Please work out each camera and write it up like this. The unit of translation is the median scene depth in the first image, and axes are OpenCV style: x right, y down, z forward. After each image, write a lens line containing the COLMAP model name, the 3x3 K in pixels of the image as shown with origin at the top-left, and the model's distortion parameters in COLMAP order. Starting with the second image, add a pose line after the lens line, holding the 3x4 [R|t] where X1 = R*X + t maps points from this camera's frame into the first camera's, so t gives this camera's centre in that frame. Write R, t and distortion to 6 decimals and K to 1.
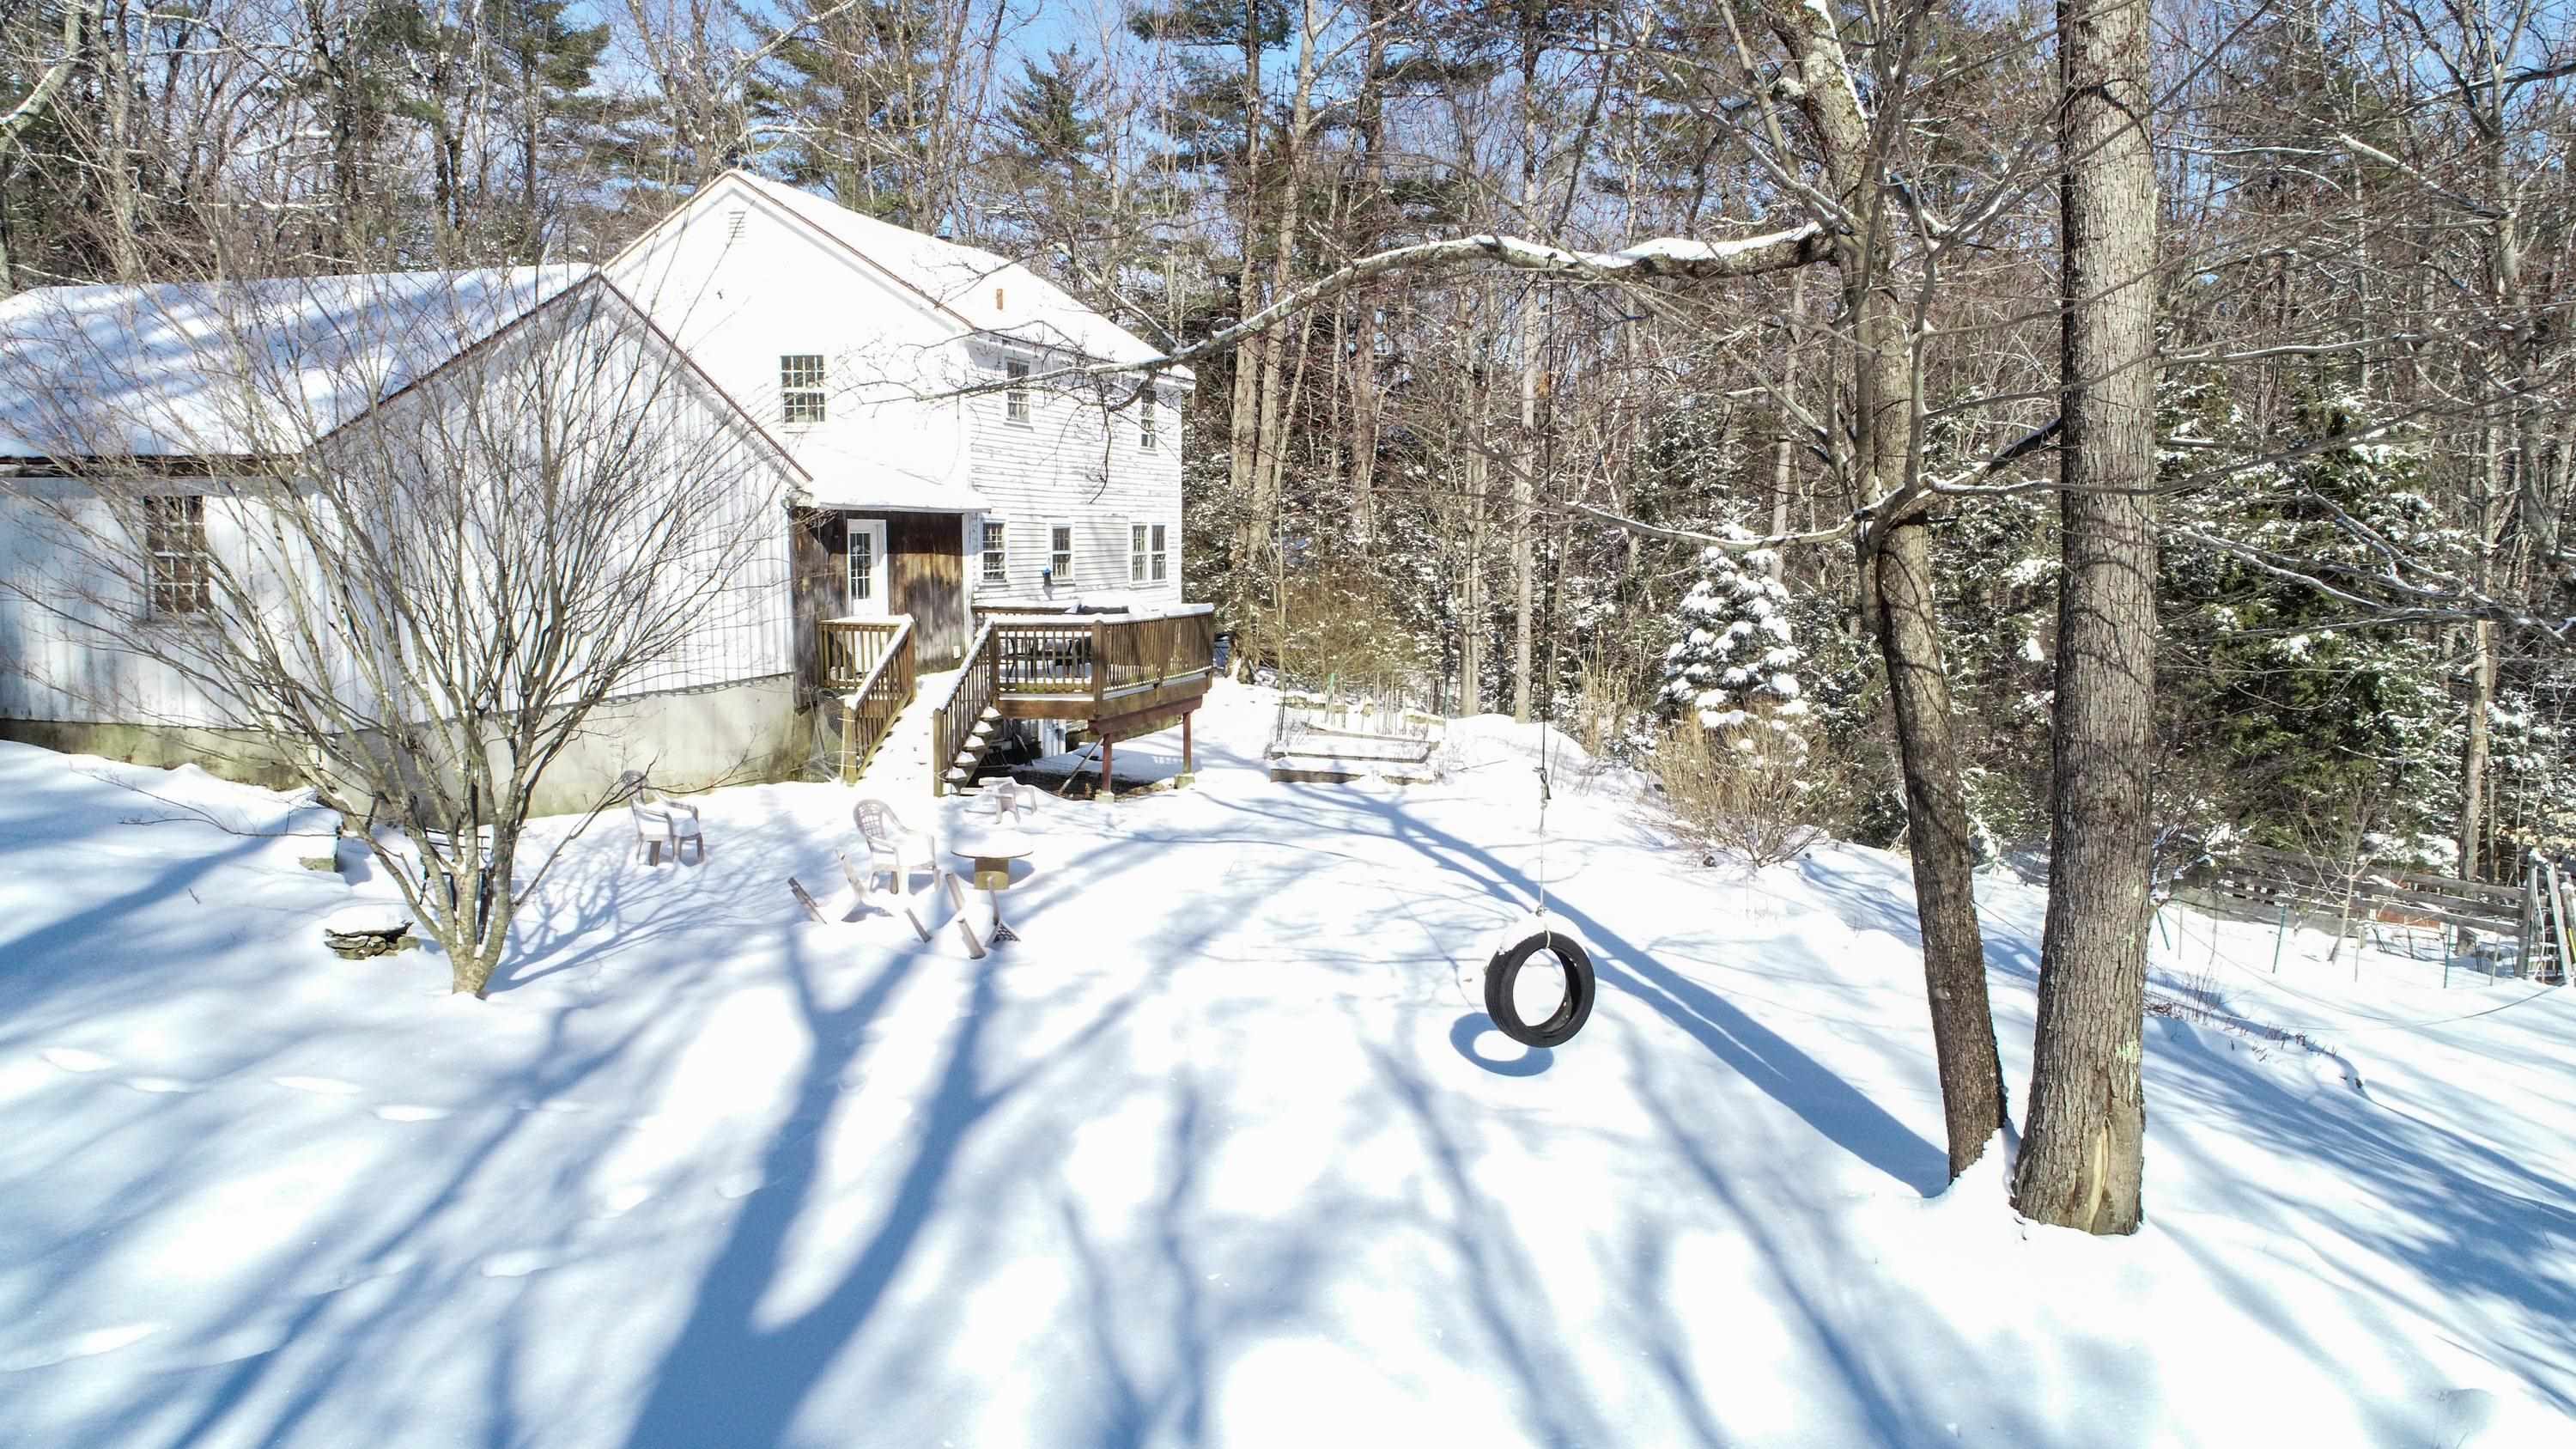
lens RADIAL K [[1733.6, 0, 1288.0], [0, 1733.6, 724.5], [0, 0, 1]] dist [-0.001157, -0.000421]
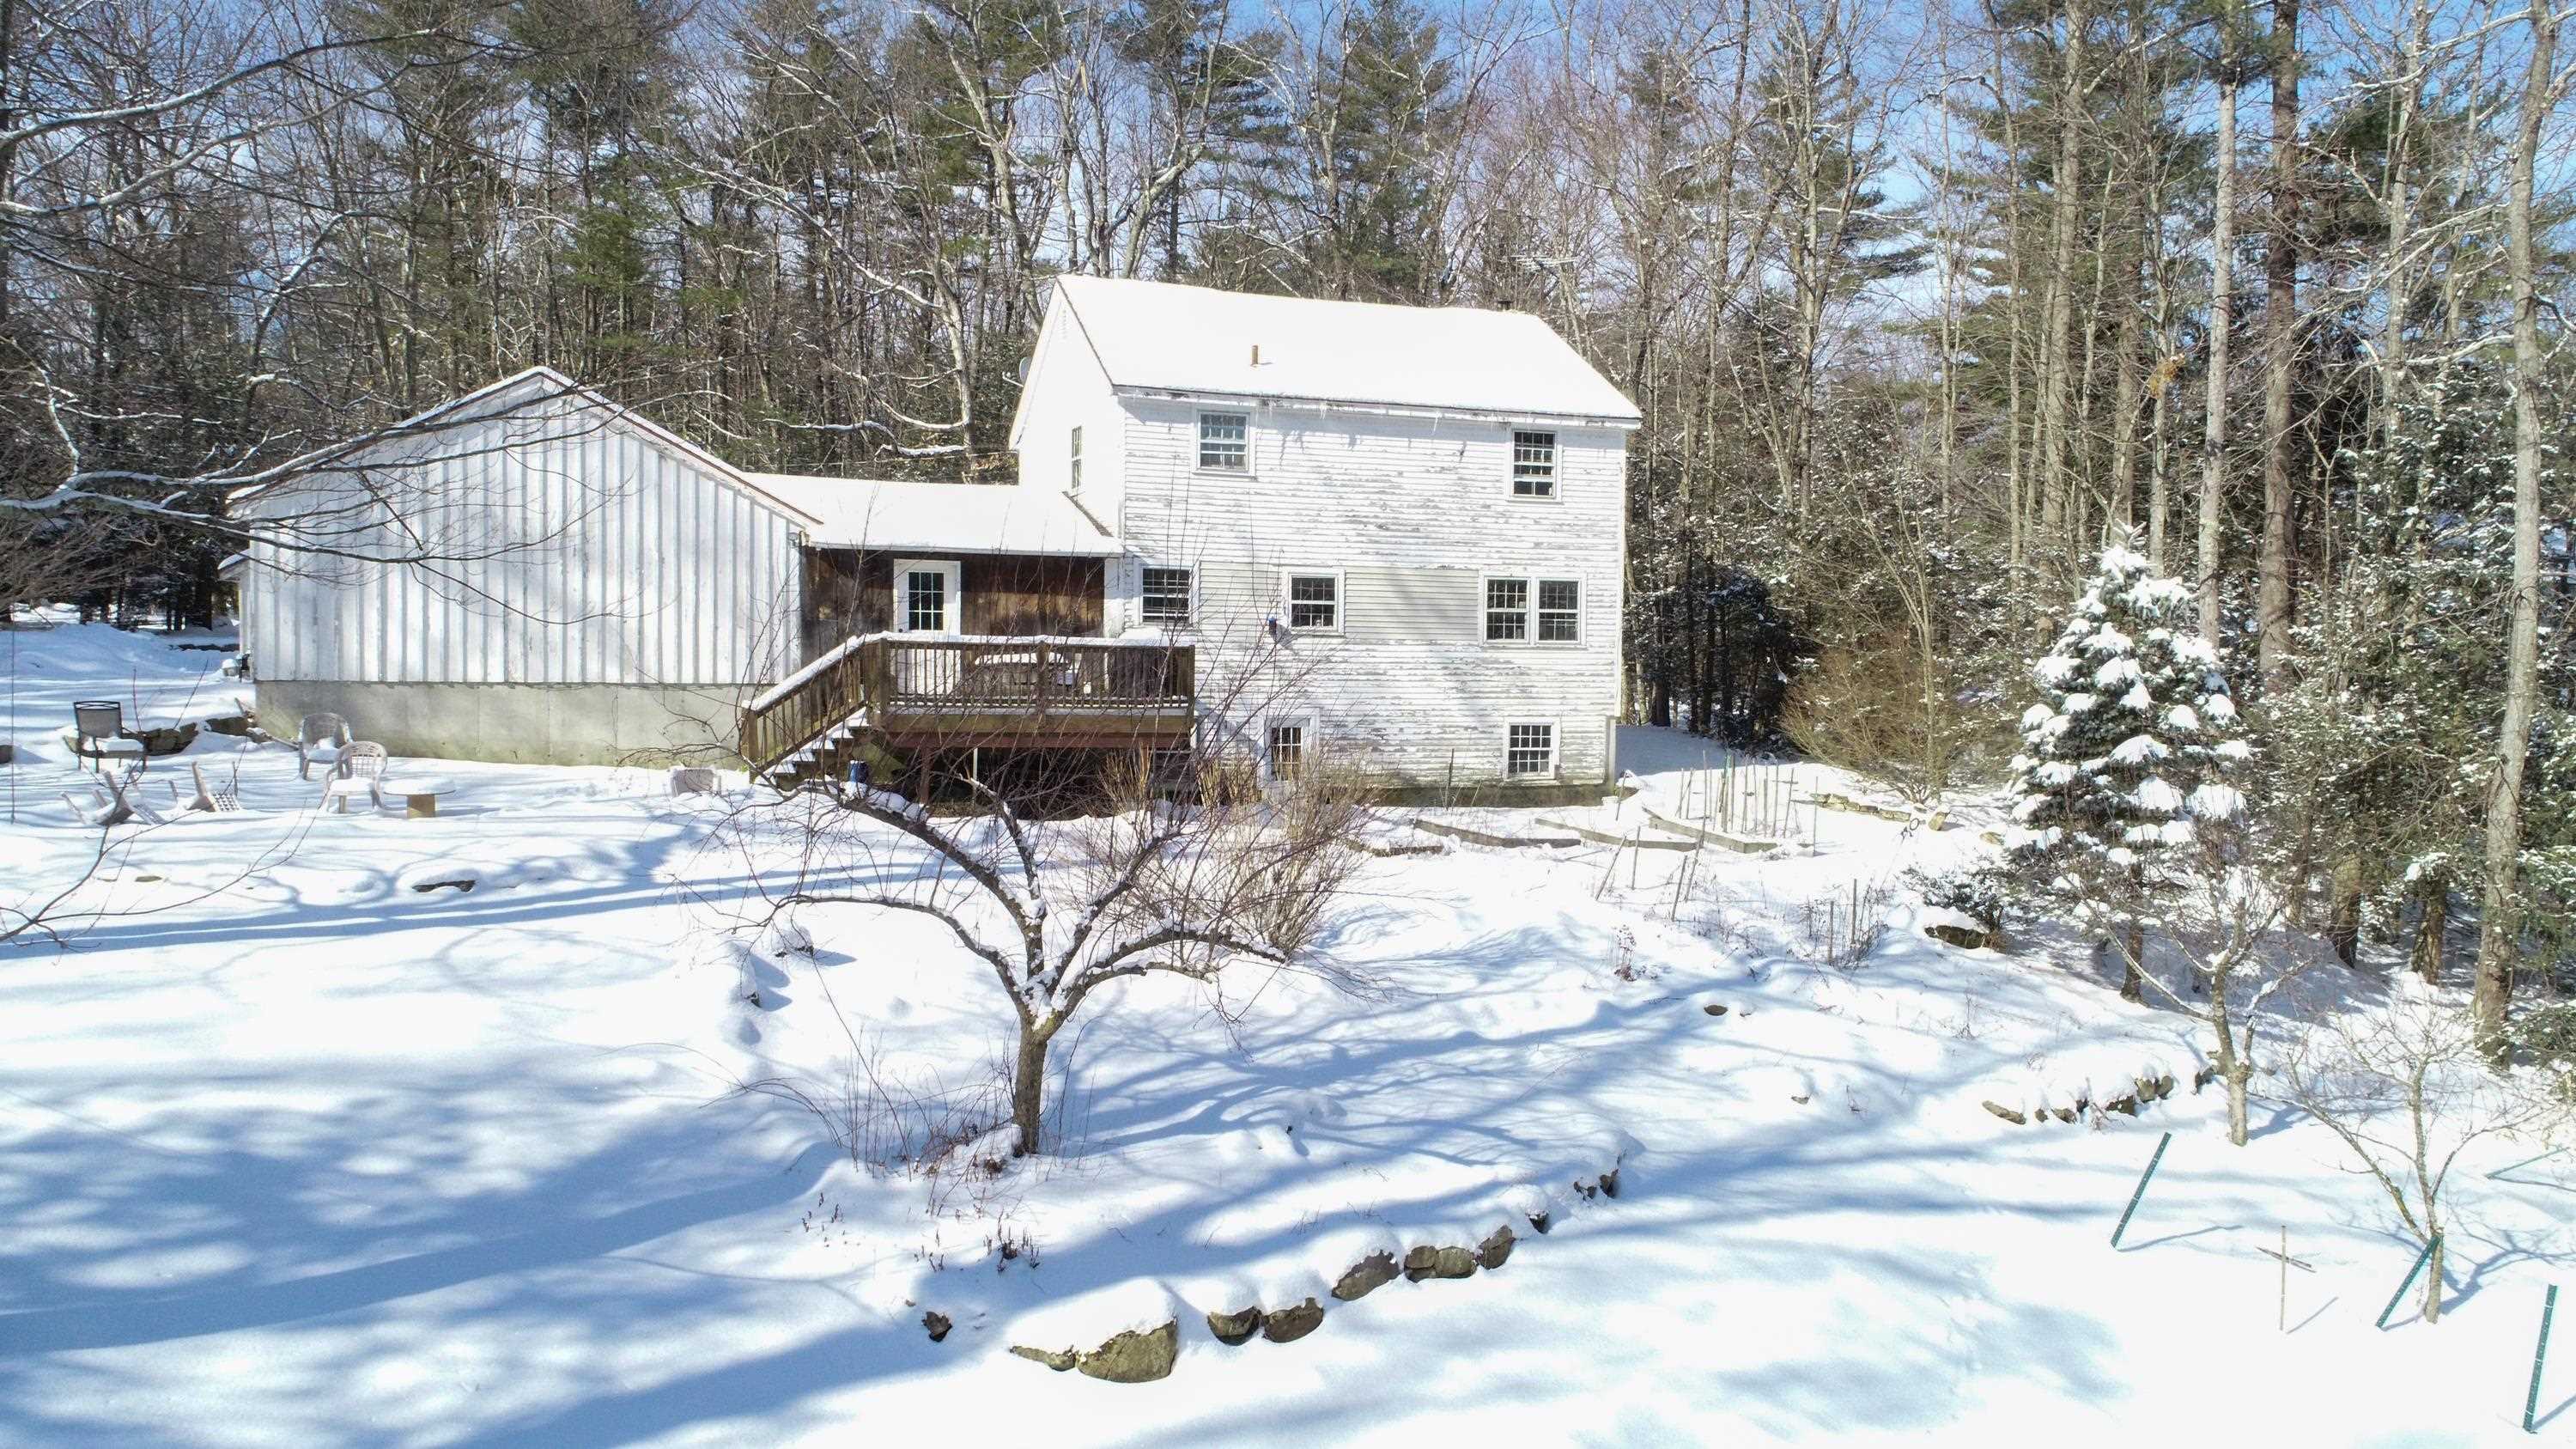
lens RADIAL K [[1733.6, 0, 1288.0], [0, 1733.6, 724.5], [0, 0, 1]] dist [-0.001157, -0.000421]
pose [[0.608878, 0.033047, -0.792575, 0.692576], [-0.097054, 0.994729, -0.033084, 0.004387], [0.787304, 0.097067, 0.608876, 0.419051]]
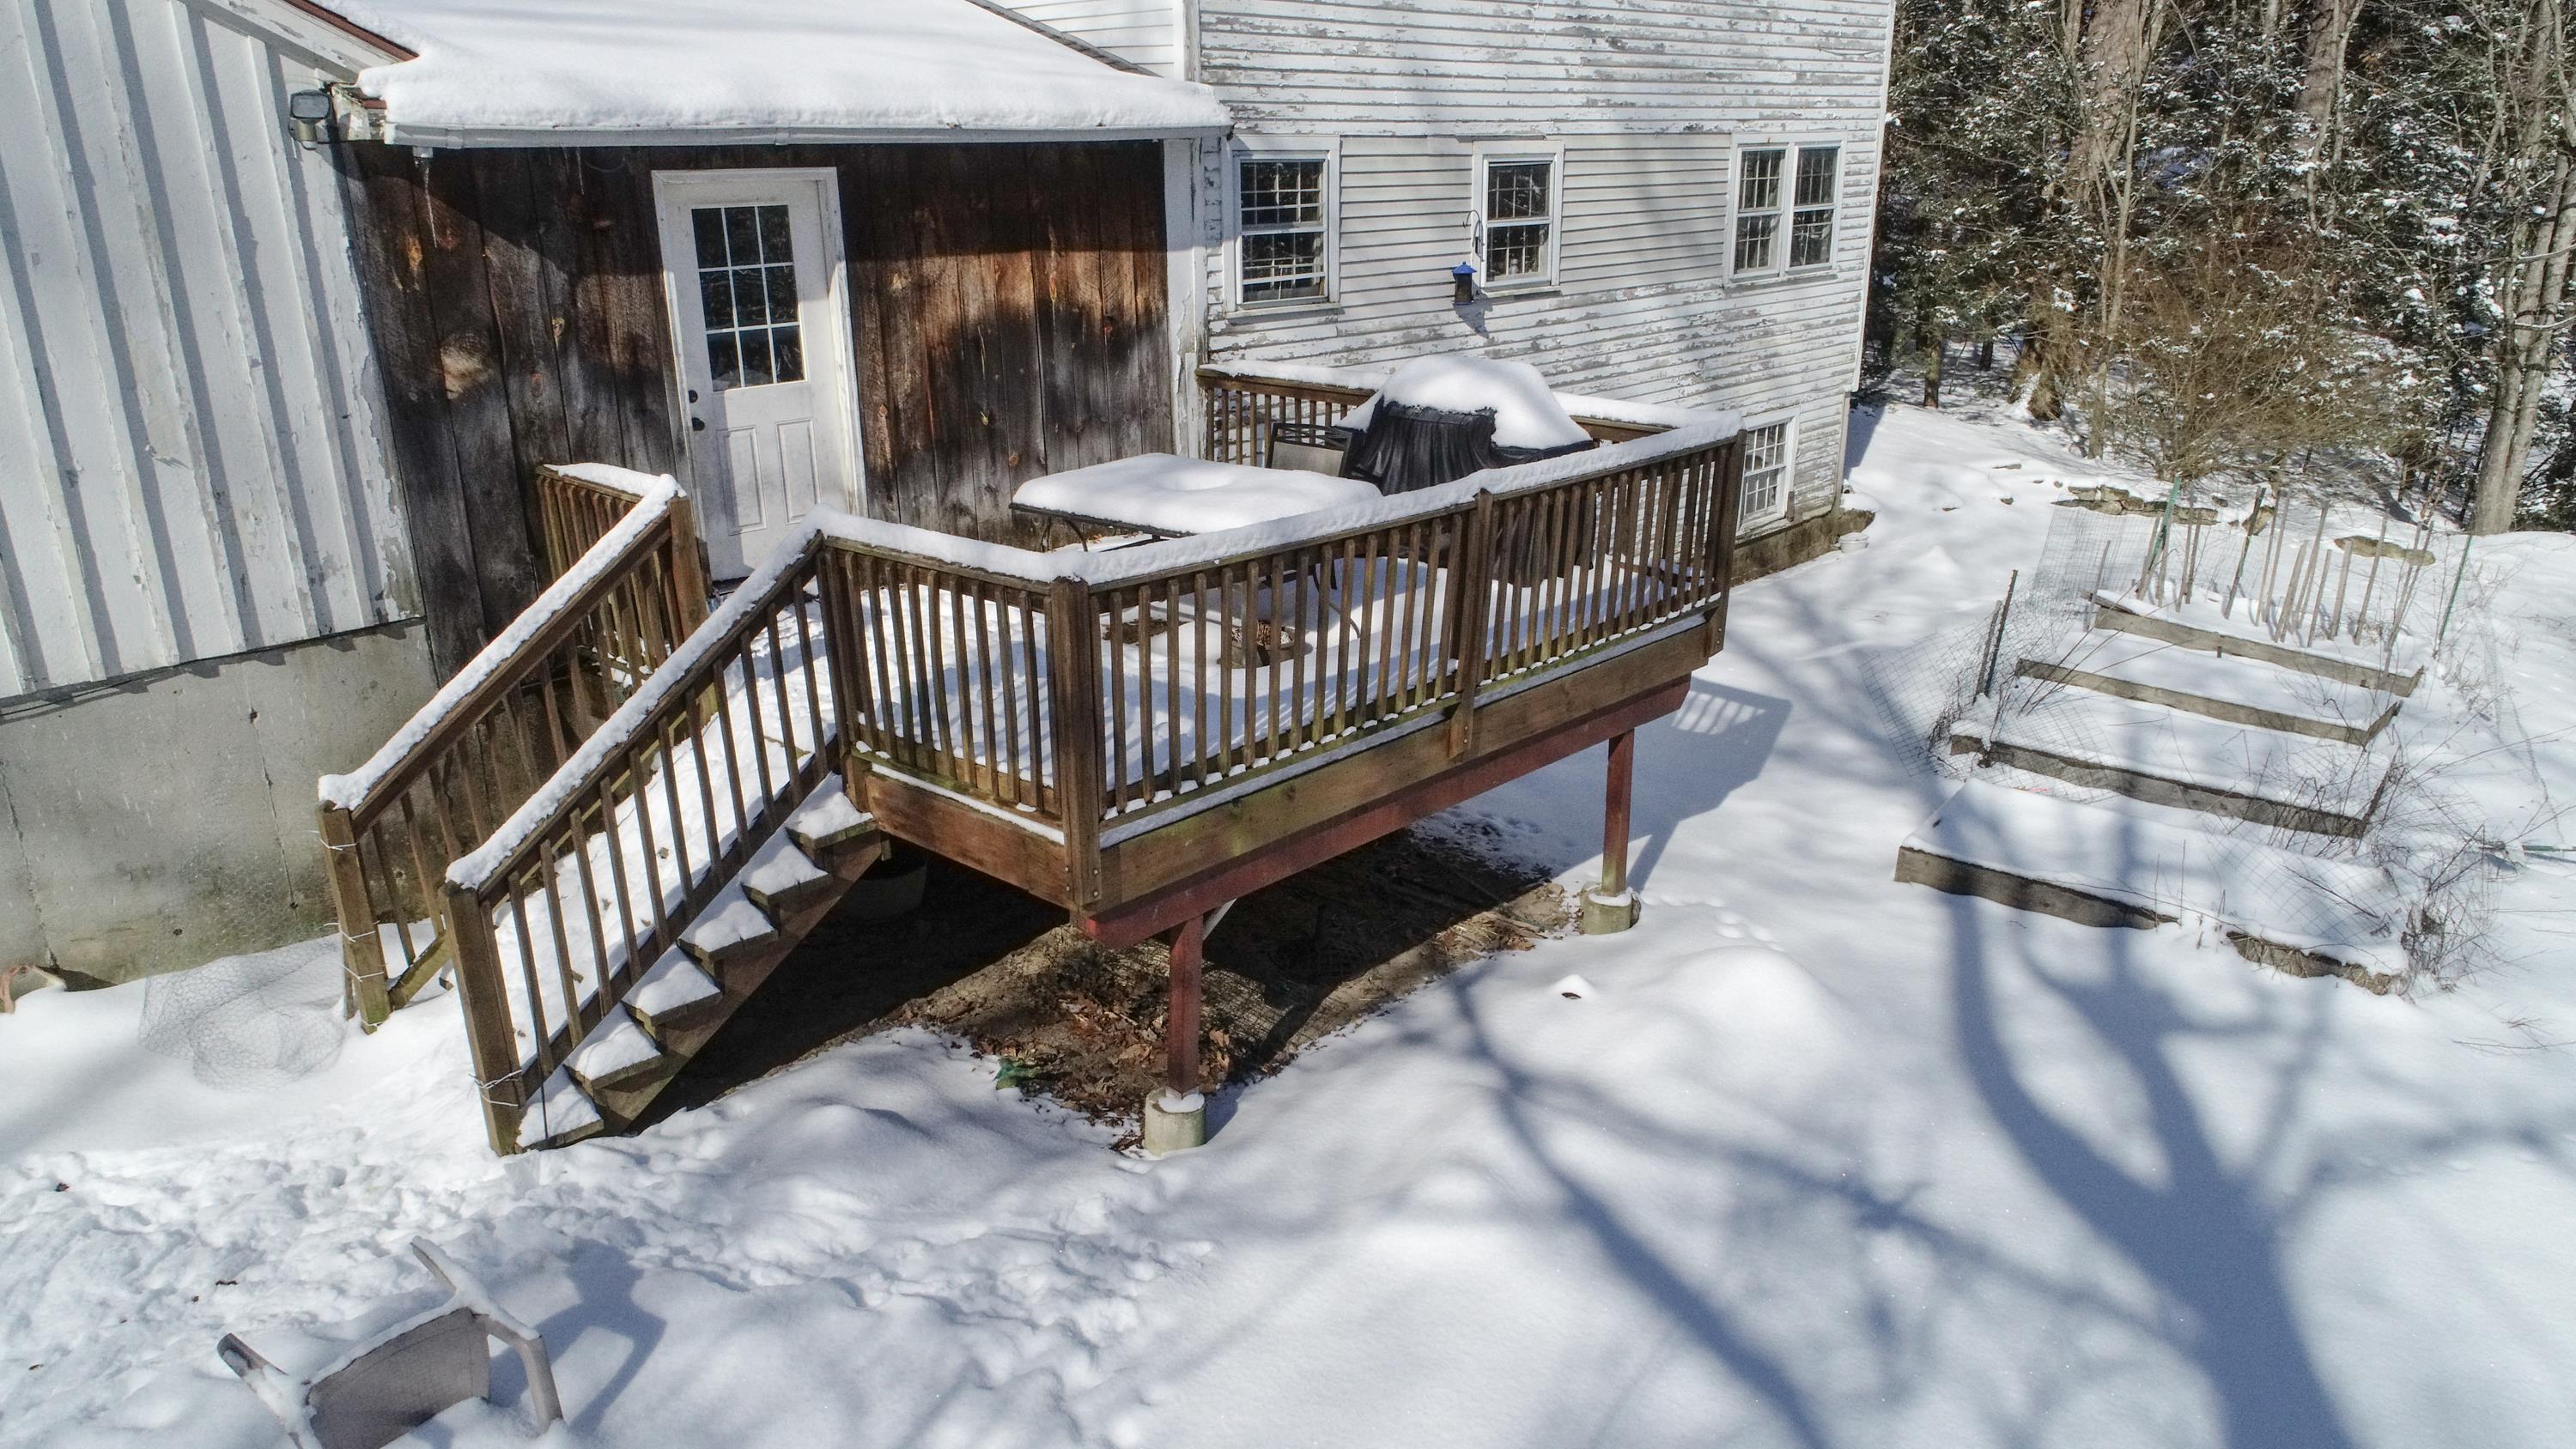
lens RADIAL K [[1733.1, 0, 1288.0], [0, 1733.1, 724.5], [0, 0, 1]] dist [-0.001157, -0.000421]
pose [[0.889562, 0.133131, -0.436985, 0.031670], [-0.035864, 0.973992, 0.223726, -0.075758], [0.455405, -0.183346, 0.871201, 0.596489]]
